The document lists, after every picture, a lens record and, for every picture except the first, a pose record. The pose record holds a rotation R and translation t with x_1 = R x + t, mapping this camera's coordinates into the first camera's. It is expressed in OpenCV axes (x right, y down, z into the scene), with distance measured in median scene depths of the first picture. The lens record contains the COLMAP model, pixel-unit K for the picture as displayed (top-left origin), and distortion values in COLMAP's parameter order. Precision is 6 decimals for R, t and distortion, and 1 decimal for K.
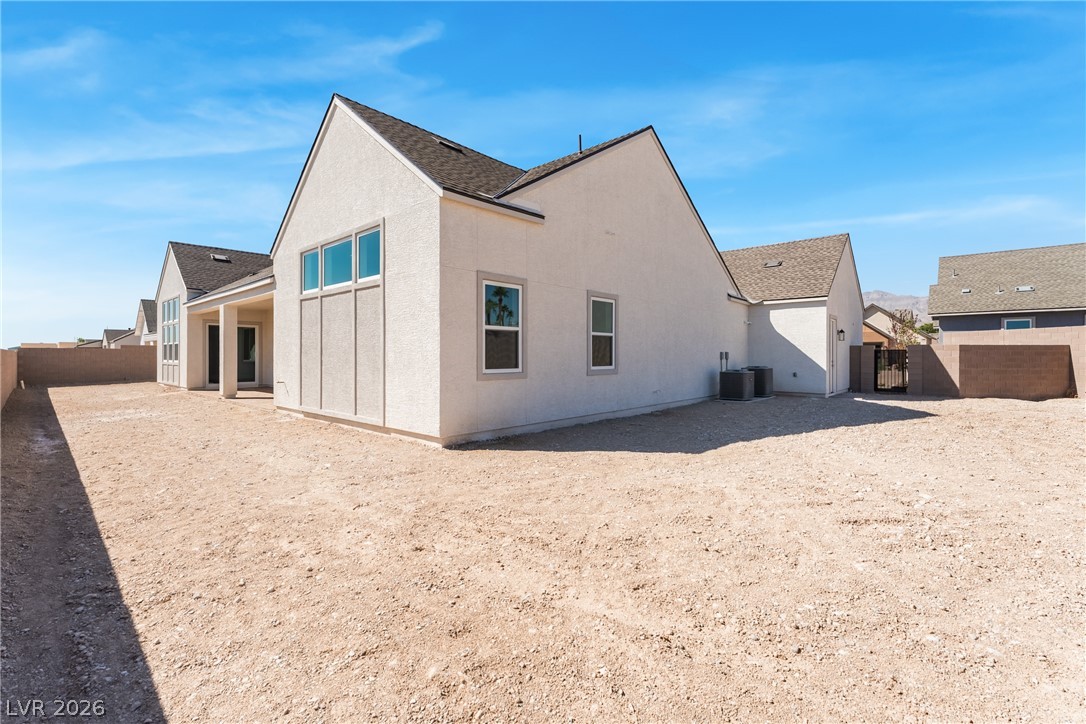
lens RADIAL K [[467.9, 0, 543.0], [0, 467.9, 362.0], [0, 0, 1]] dist [-0.000607, 0.000121]
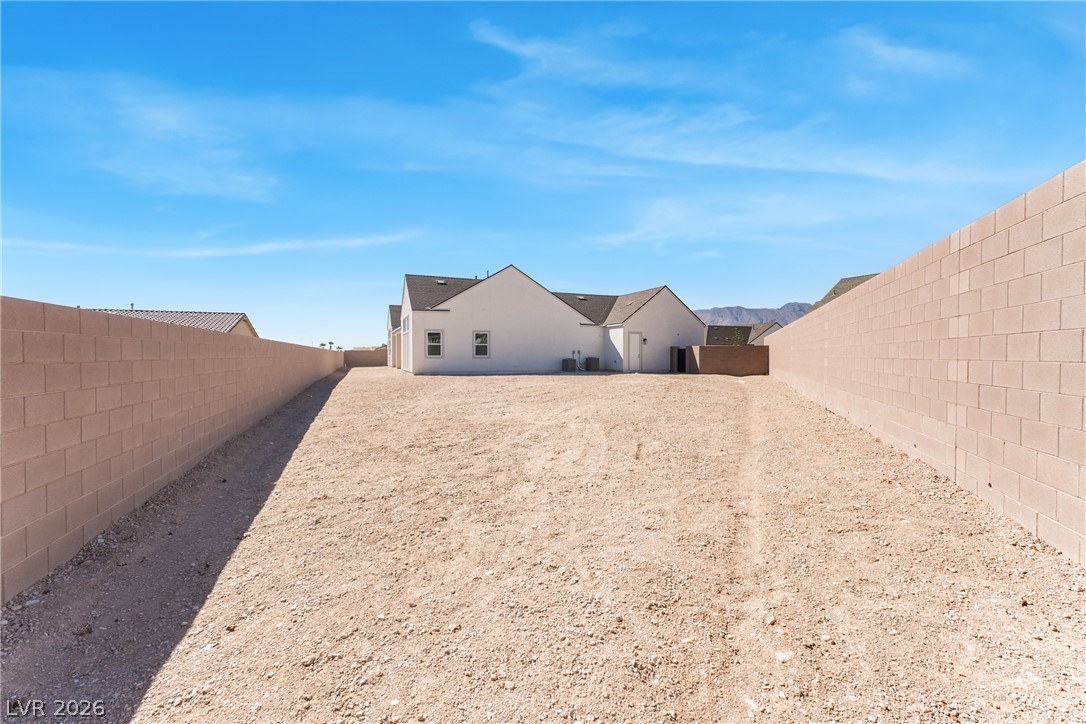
lens RADIAL K [[447.0, 0, 545.4], [0, 447.0, 363.8], [0, 0, 1]] dist [-0.000818, -0.000219]
pose [[0.925634, 0.009869, -0.378291, 0.151948], [-0.005349, 0.999901, 0.012998, 0.002232], [0.378382, -0.010008, 0.925595, -0.140053]]
